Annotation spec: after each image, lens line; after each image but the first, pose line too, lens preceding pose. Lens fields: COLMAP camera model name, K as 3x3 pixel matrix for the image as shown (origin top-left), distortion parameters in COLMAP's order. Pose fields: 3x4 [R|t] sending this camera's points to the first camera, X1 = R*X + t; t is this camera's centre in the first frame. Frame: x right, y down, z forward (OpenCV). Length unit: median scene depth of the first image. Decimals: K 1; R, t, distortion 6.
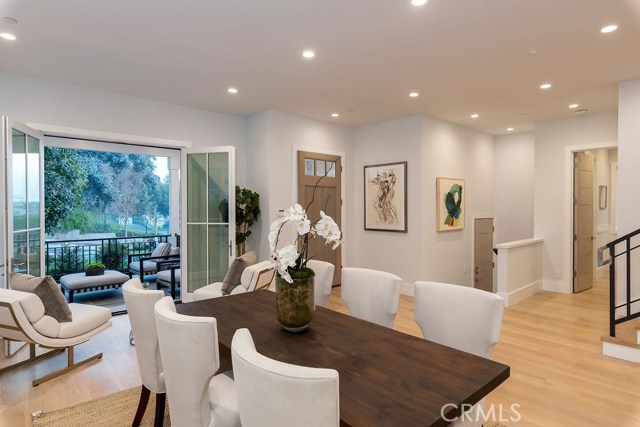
lens RADIAL K [[359.0, 0, 322.0], [0, 359.0, 210.2], [0, 0, 1]] dist [-0.001384, -0.001652]
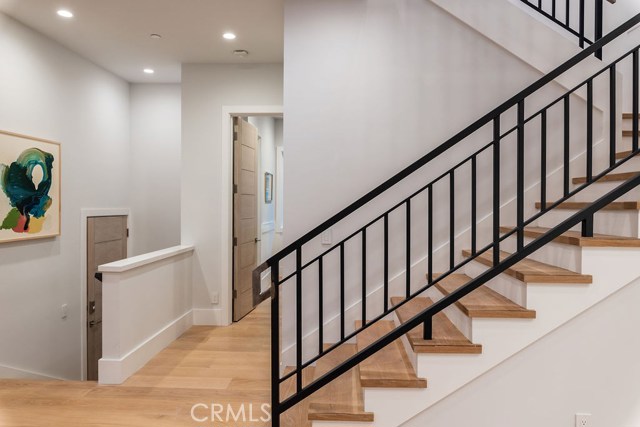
lens RADIAL K [[422.8, 0, 321.0], [0, 422.8, 212.4], [0, 0, 1]] dist [0.004628, -0.000289]
pose [[0.711547, -0.006046, 0.702612, 0.251277], [-0.000352, 0.999960, 0.008961, 0.012732], [-0.702638, -0.006623, 0.711517, 0.304416]]
